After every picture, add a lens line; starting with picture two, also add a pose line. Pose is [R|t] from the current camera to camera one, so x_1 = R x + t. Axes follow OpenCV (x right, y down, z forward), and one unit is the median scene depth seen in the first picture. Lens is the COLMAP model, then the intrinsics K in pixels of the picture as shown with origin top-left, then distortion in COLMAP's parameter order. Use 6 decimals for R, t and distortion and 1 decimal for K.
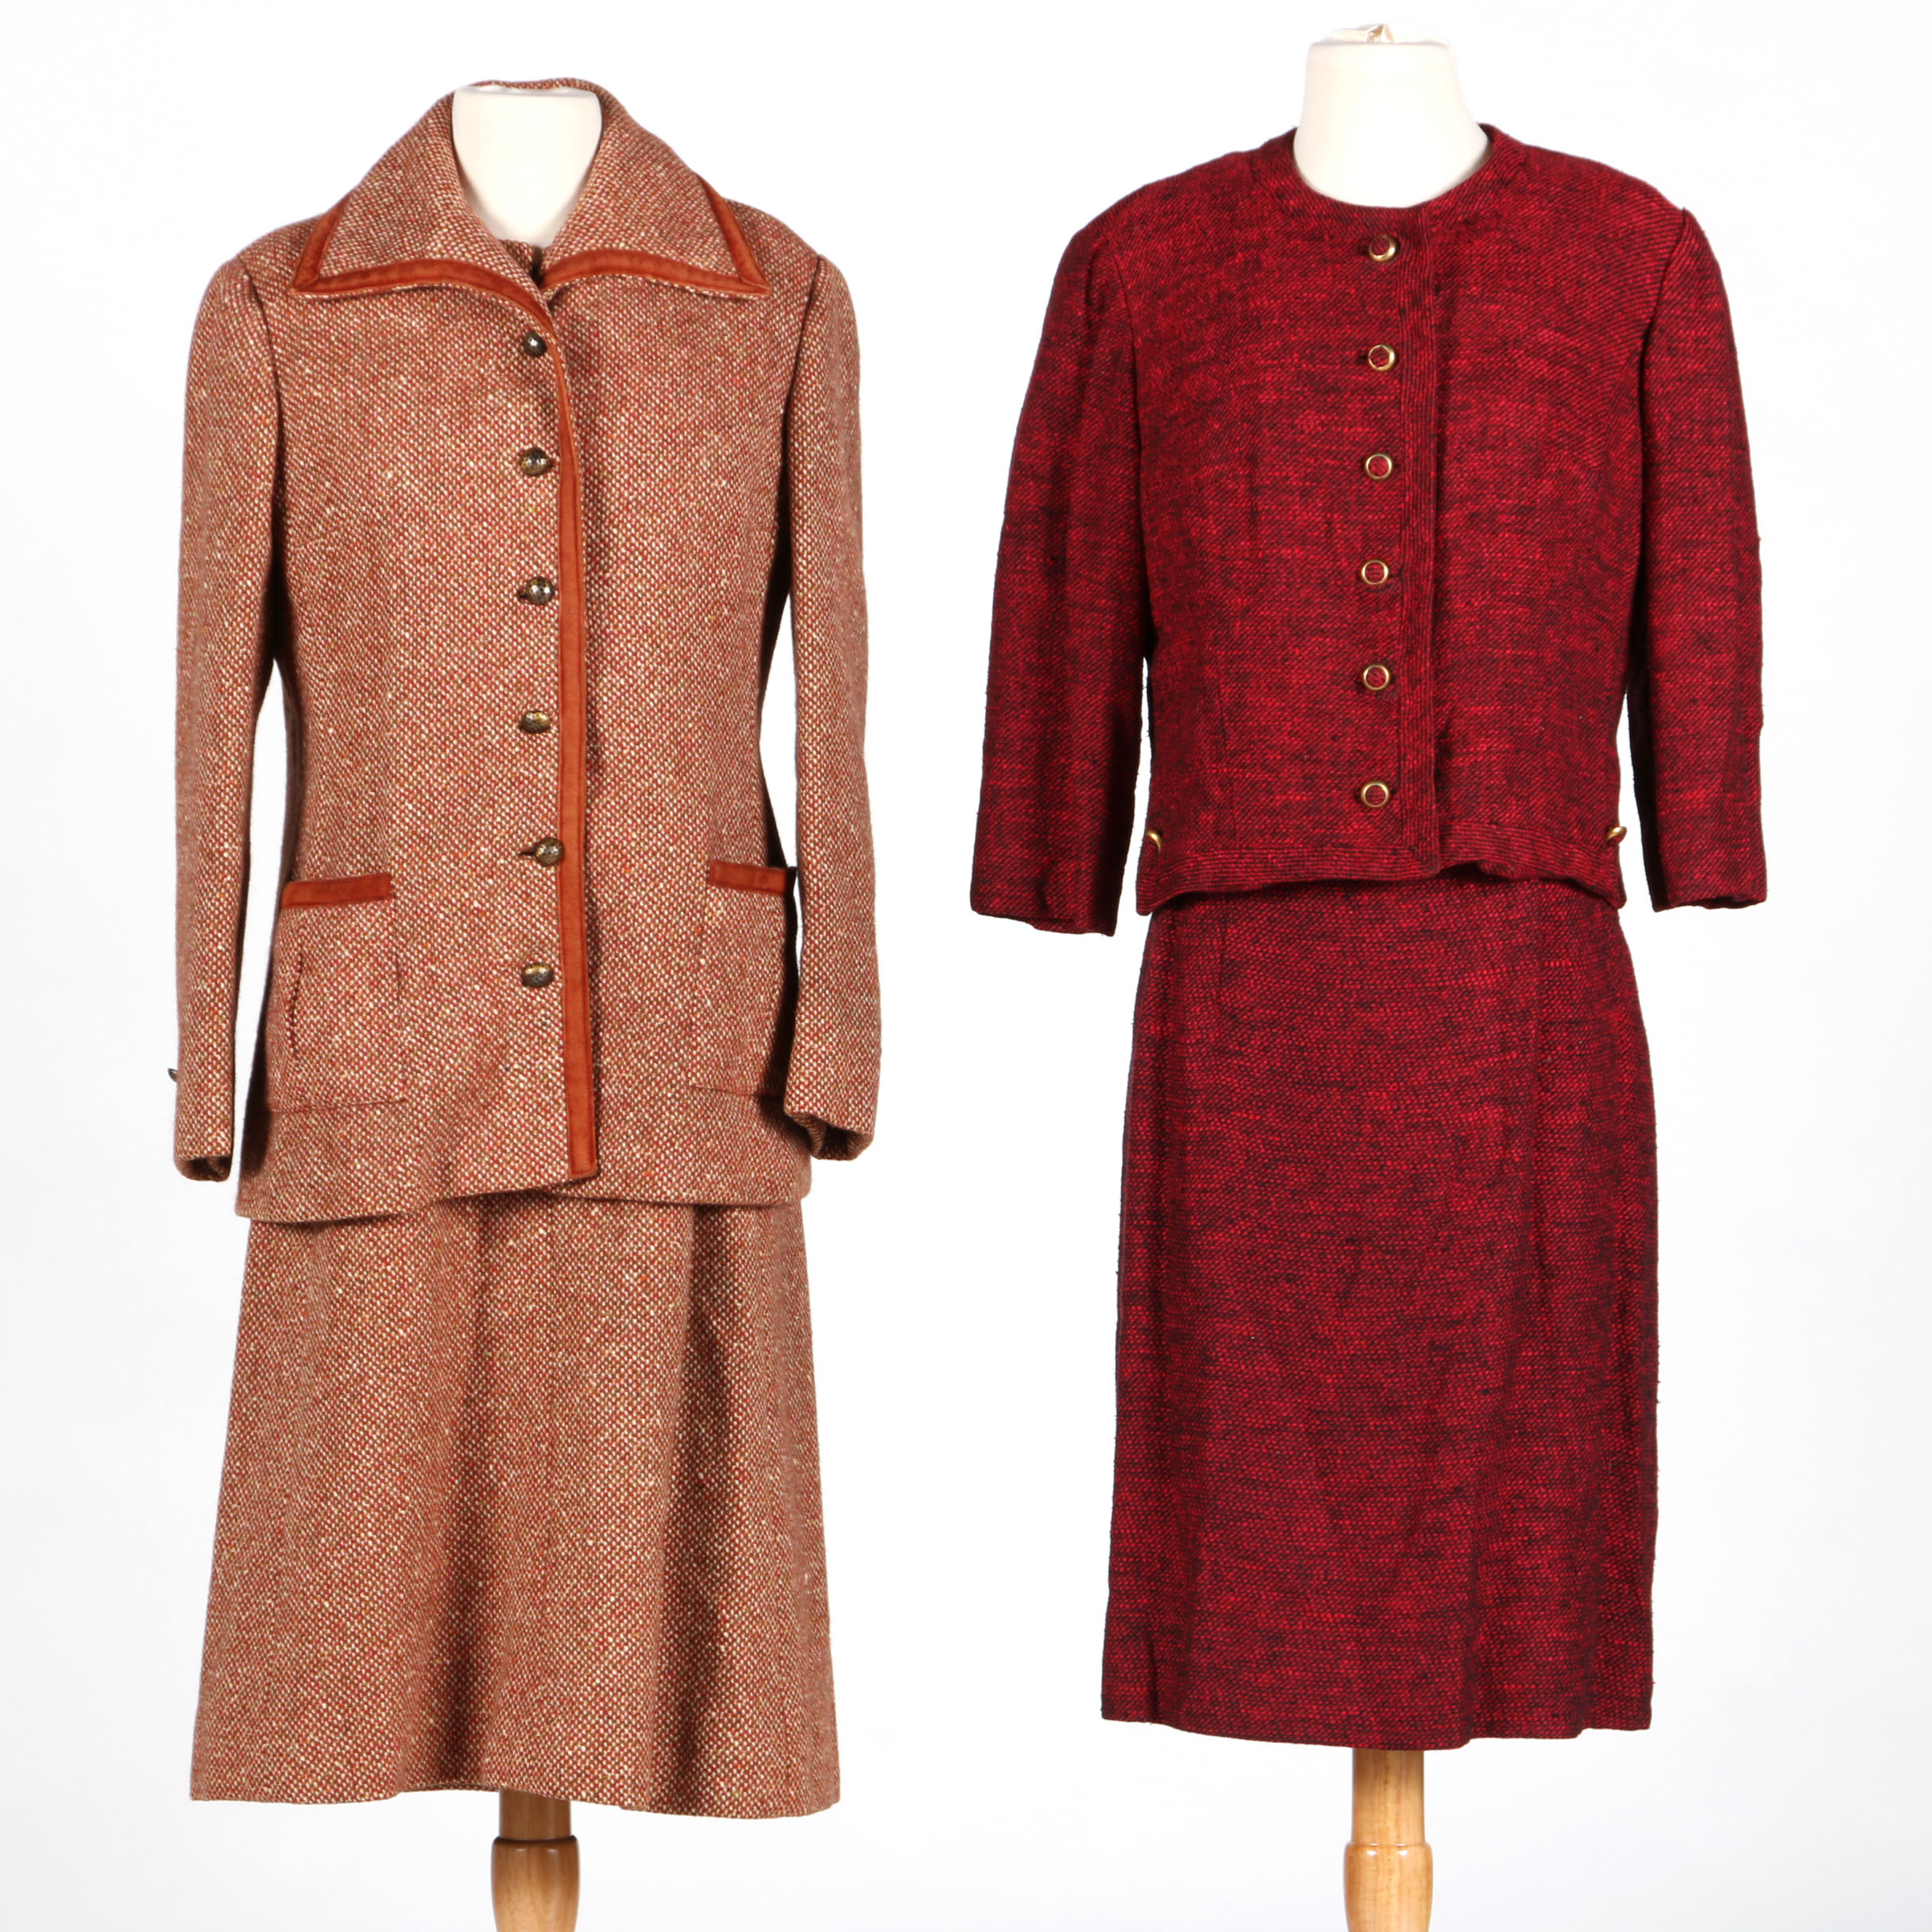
lens RADIAL K [[13275.4, 0, 966.0], [0, 13275.4, 966.0], [0, 0, 1]] dist [1.012860, -0.754486]
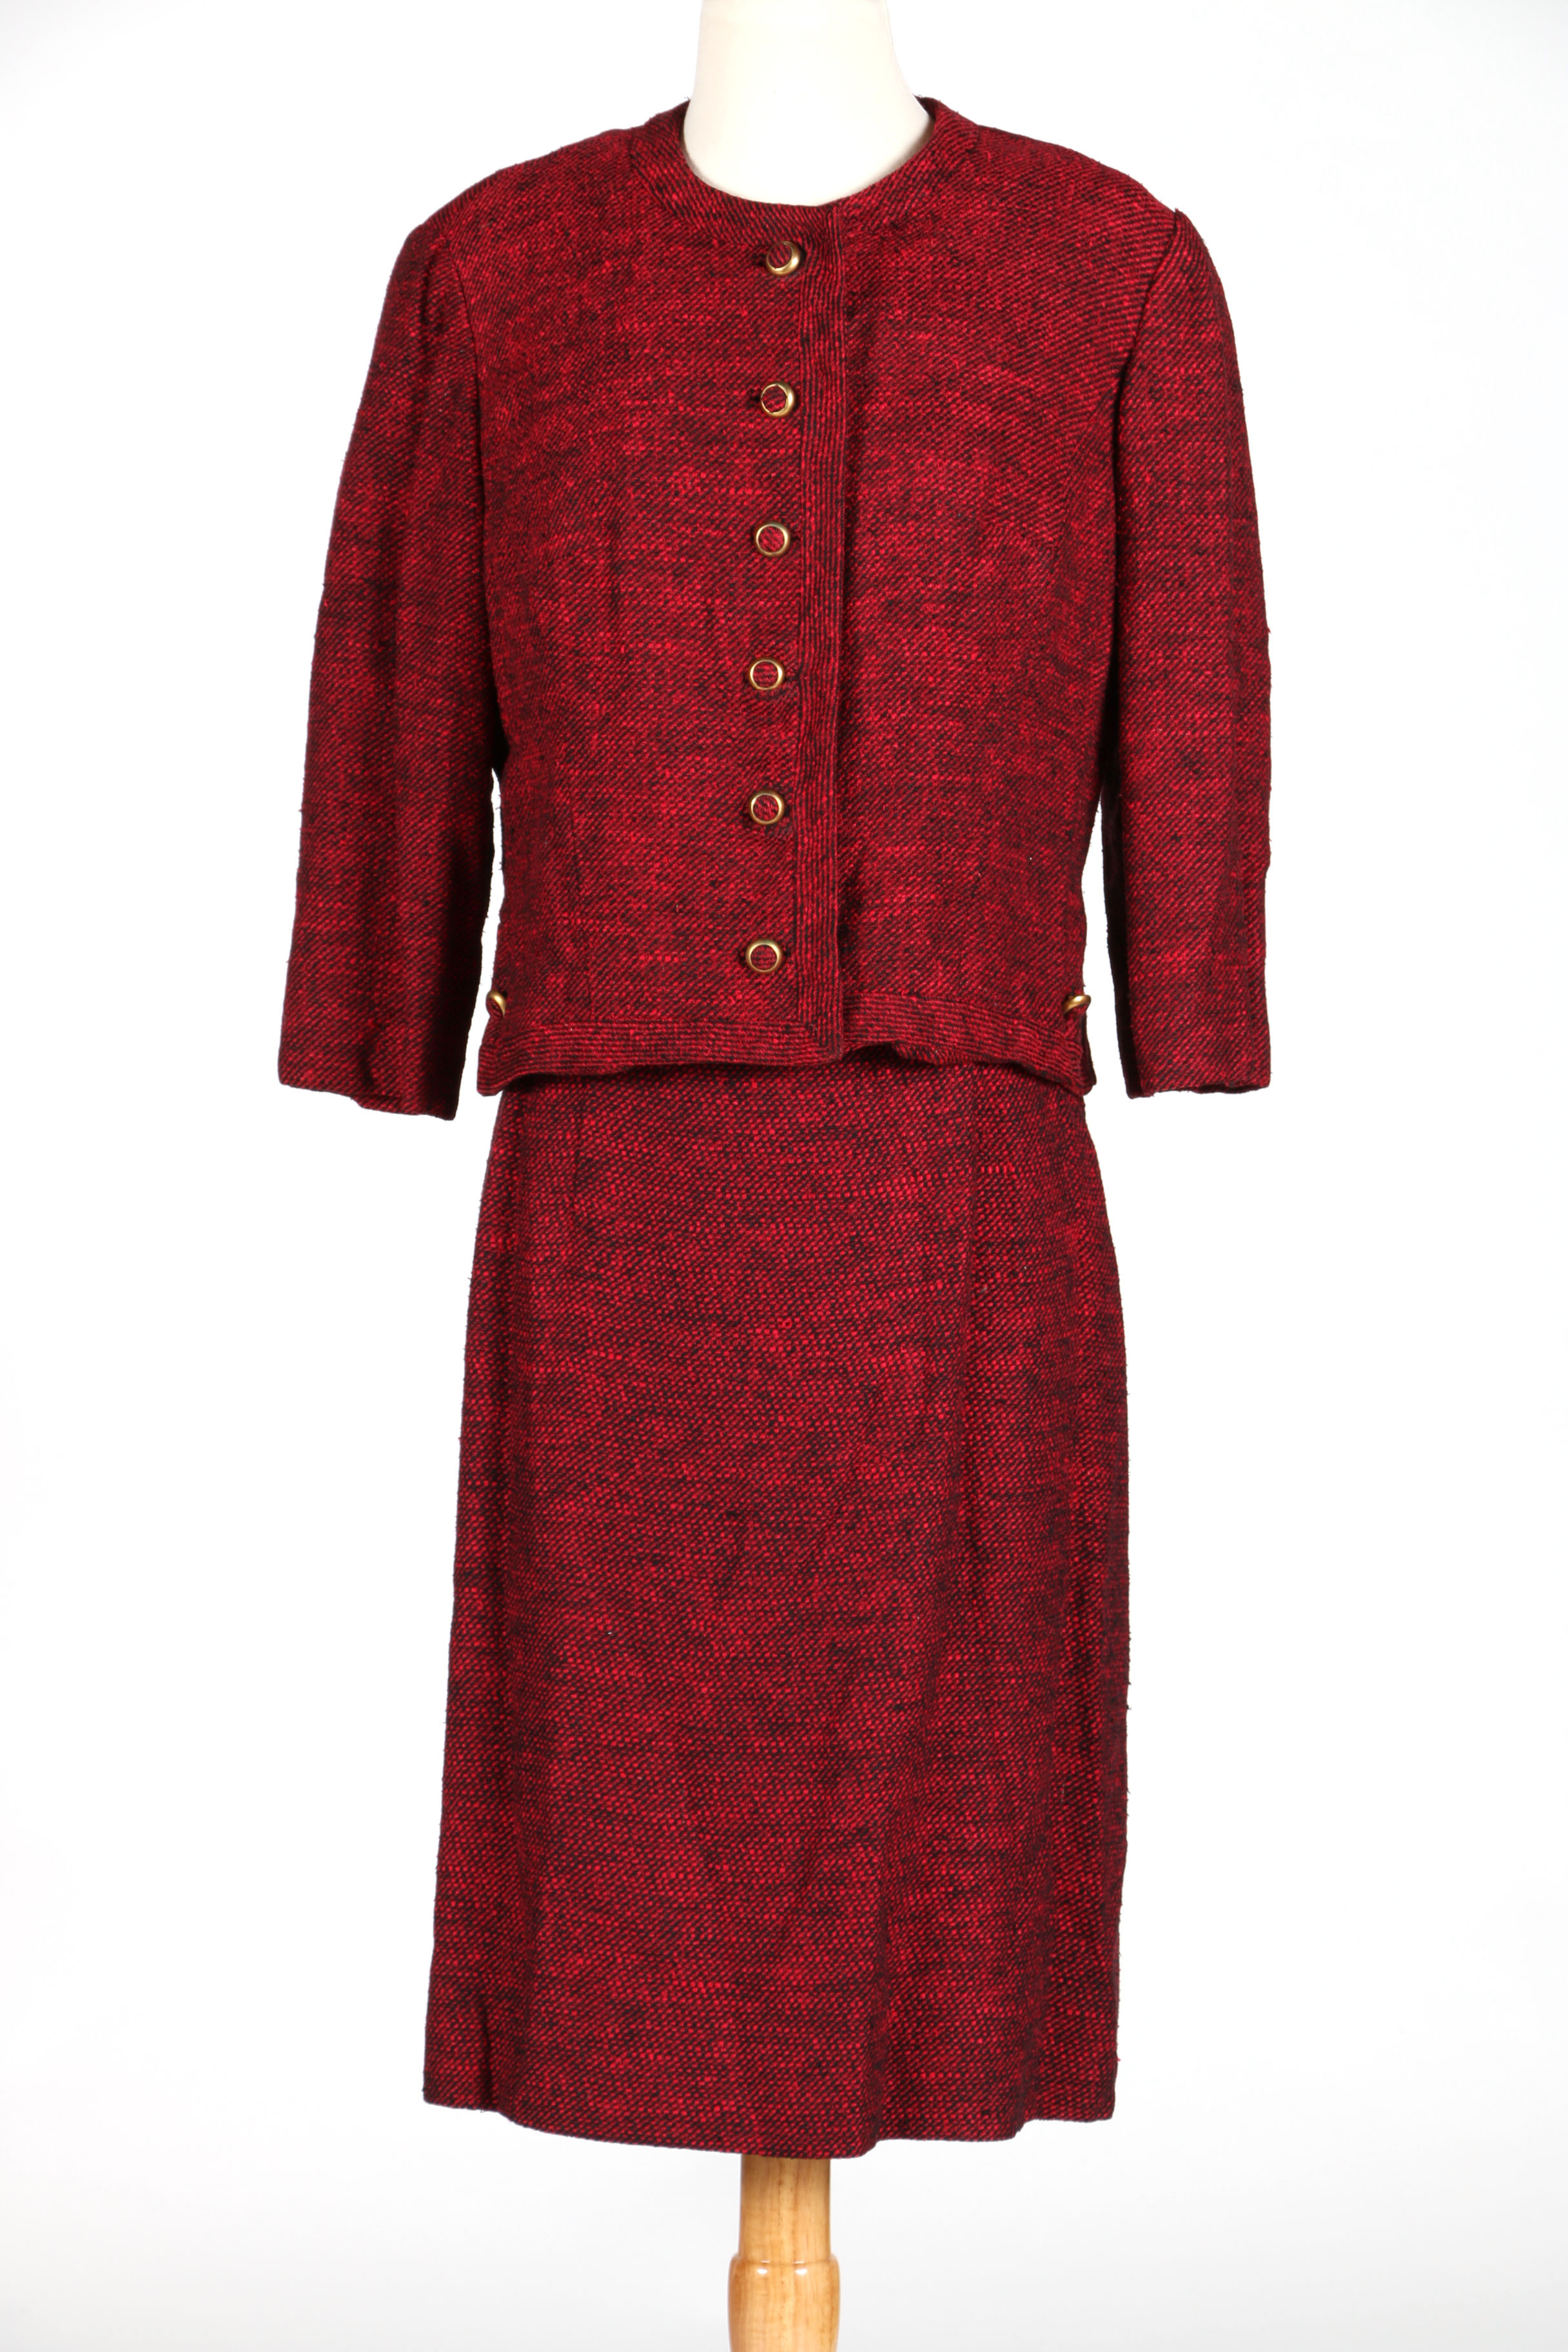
lens RADIAL K [[10792.4, 0, 784.0], [0, 10792.4, 1176.0], [0, 0, 1]] dist [1.187551, 3.433624]
pose [[0.999633, 0.013153, -0.023683, 0.046900], [-0.012273, 0.999243, 0.036910, -0.023349], [0.024150, -0.036606, 0.999038, 0.354992]]
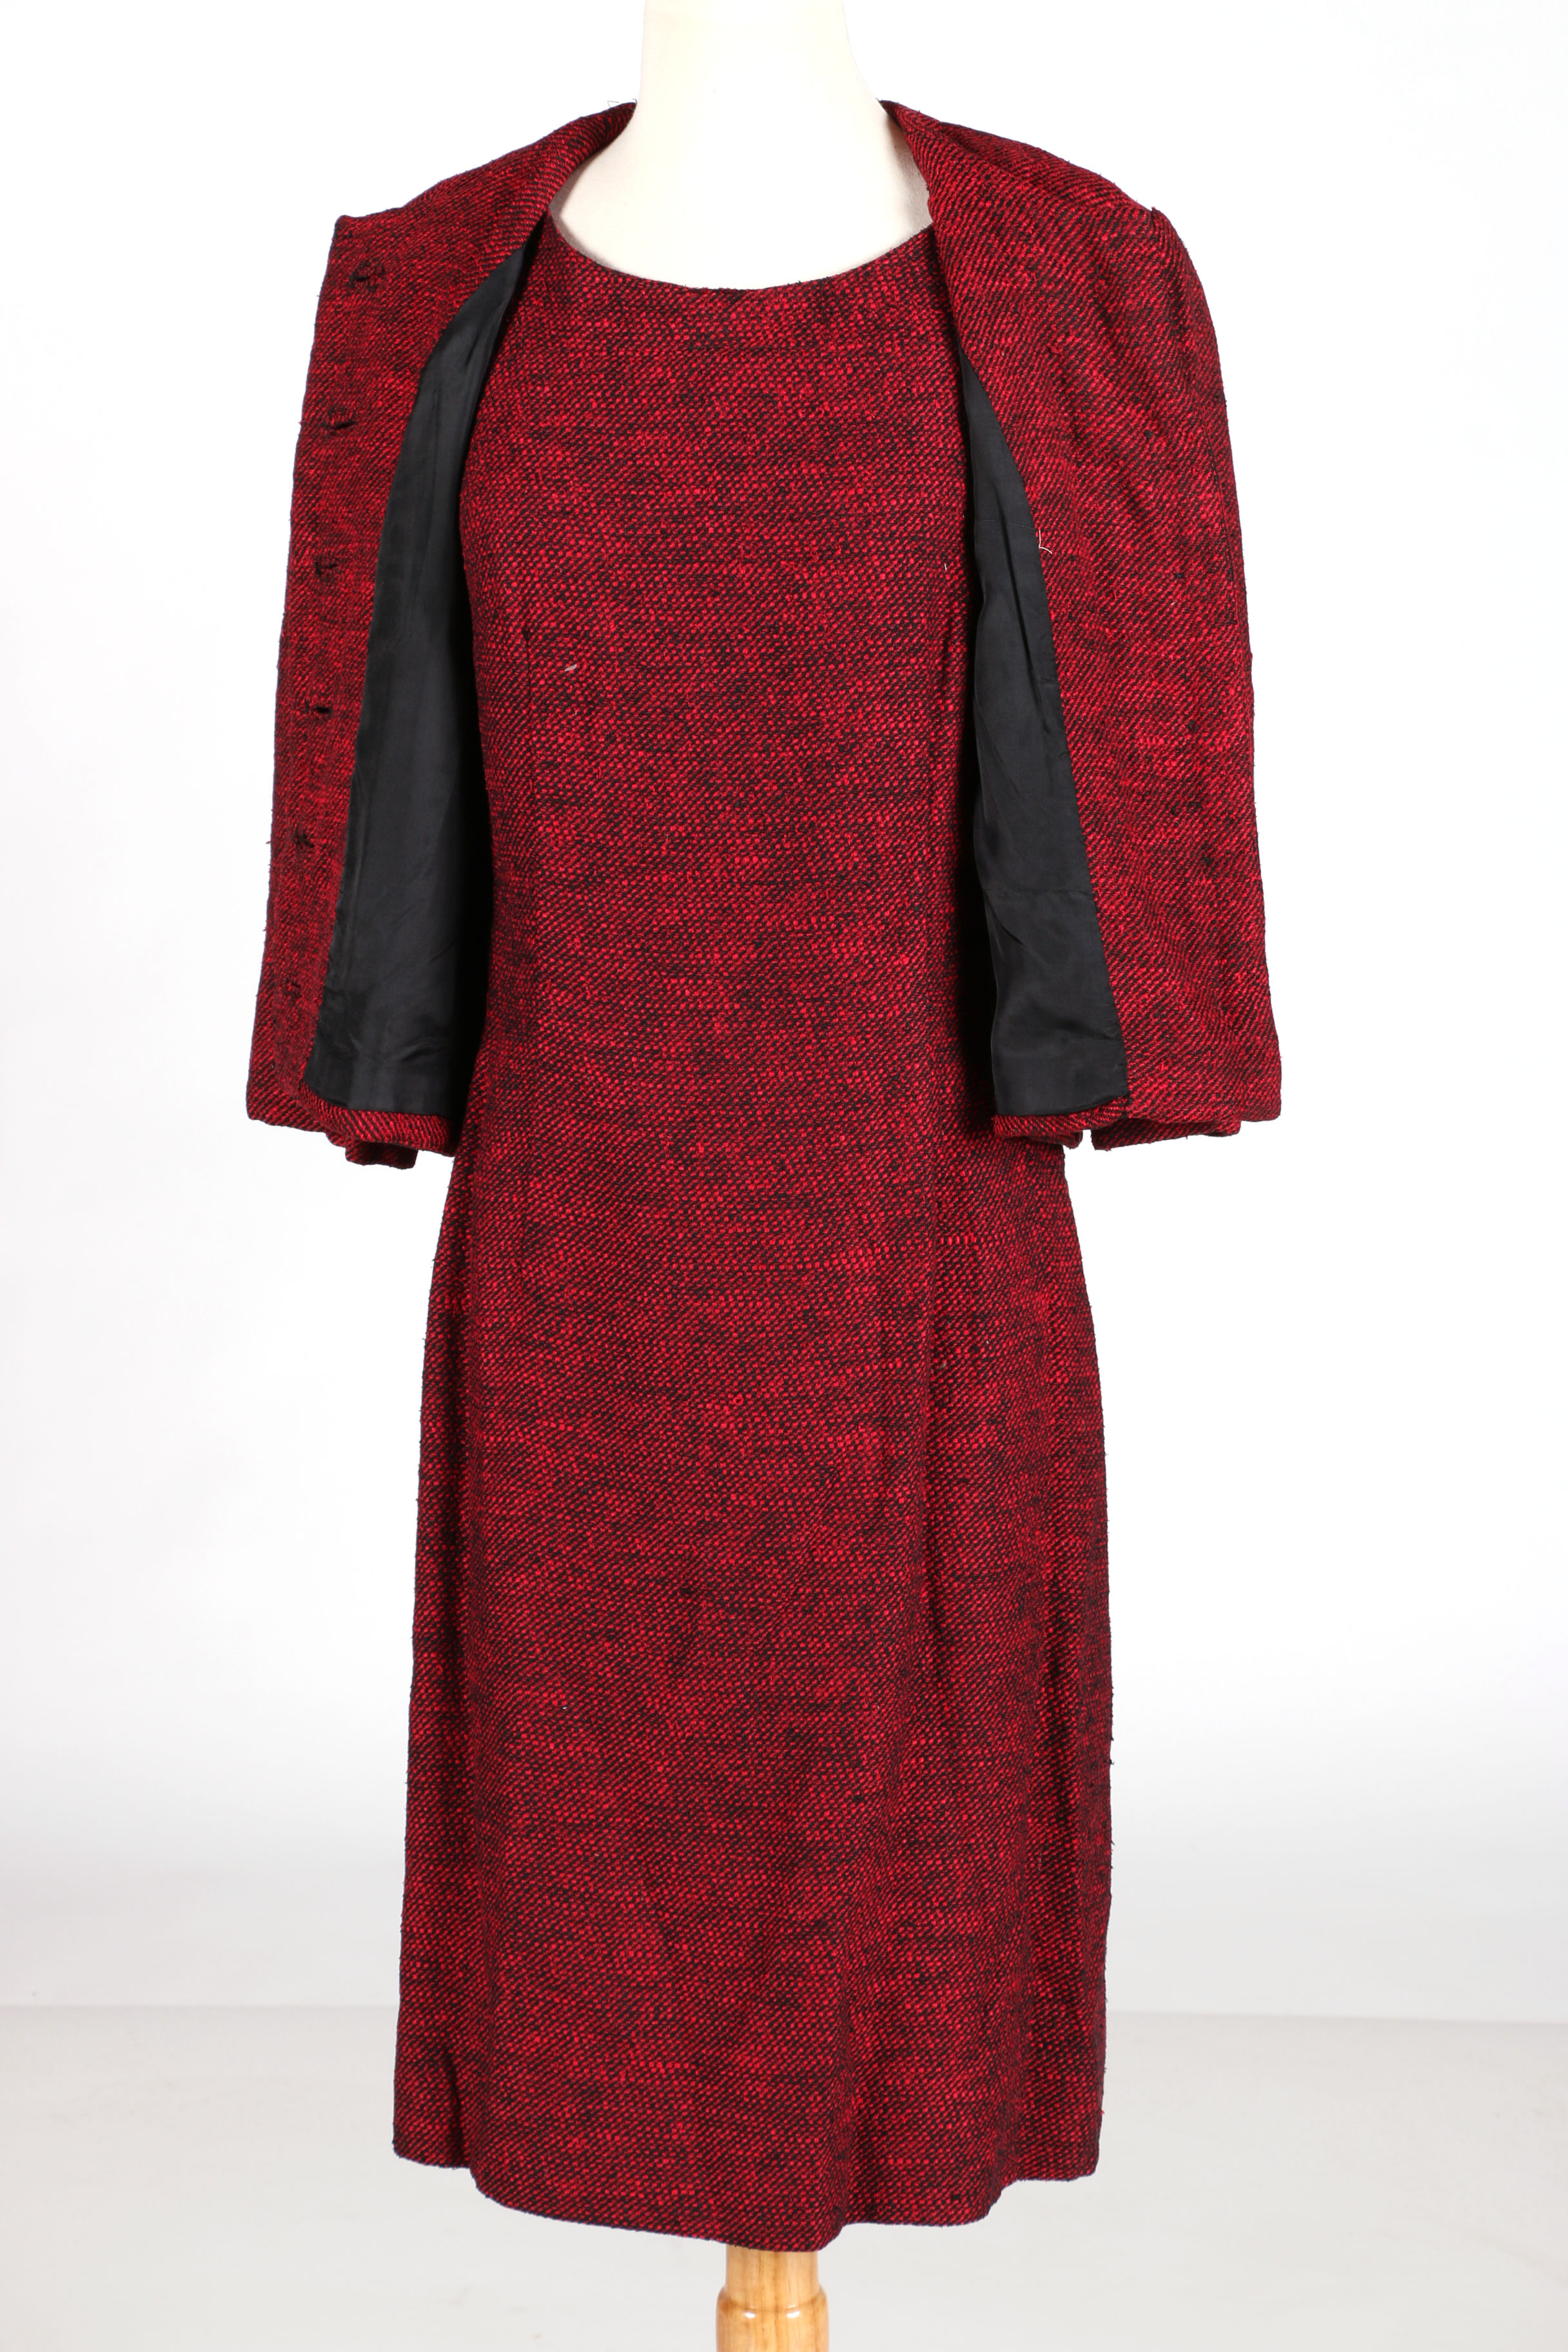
lens RADIAL K [[5082.1, 0, 657.0], [0, 5082.1, 1209.2], [0, 0, 1]] dist [0.311499, -0.042358]
pose [[0.993013, 0.018894, -0.116478, 0.060731], [-0.007580, 0.995273, 0.096820, -0.029469], [0.117757, -0.095261, 0.988463, 0.711405]]
